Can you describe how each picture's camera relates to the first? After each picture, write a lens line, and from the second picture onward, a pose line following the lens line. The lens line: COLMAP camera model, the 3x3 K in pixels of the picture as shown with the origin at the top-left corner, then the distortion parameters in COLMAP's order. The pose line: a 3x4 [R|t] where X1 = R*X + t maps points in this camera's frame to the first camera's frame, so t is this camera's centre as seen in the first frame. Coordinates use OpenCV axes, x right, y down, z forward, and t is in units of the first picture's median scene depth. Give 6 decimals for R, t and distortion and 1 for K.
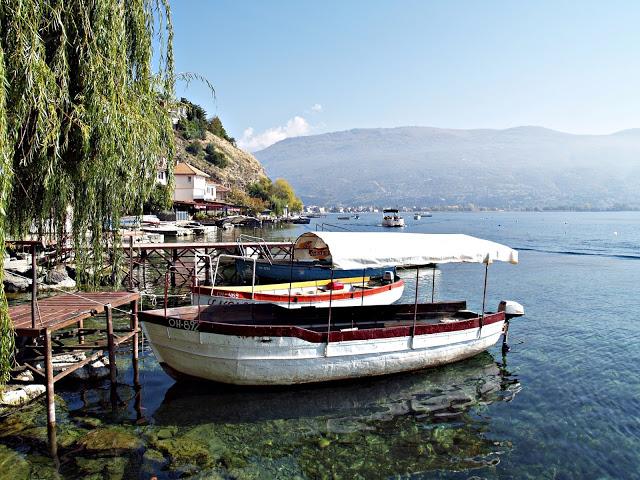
lens RADIAL K [[569.6, 0, 320.0], [0, 569.6, 240.0], [0, 0, 1]] dist [-0.004159, 0.079052]
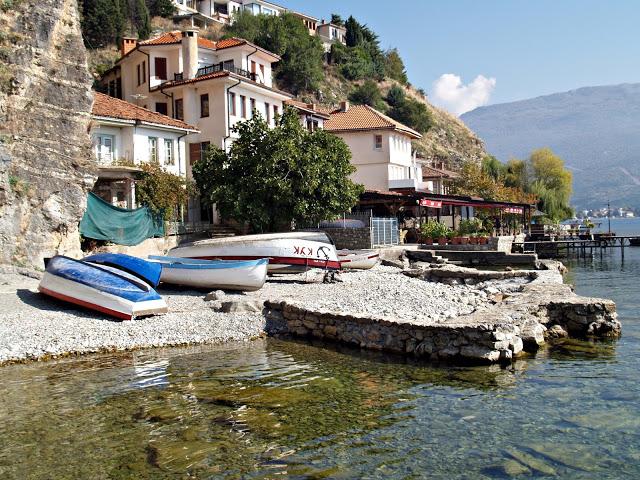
lens RADIAL K [[569.6, 0, 320.0], [0, 569.6, 240.0], [0, 0, 1]] dist [-0.004159, 0.079052]
pose [[0.977874, -0.028846, -0.207197, -0.158067], [0.023481, 0.999324, -0.028304, -0.021457], [0.207873, 0.022813, 0.977890, 0.500581]]
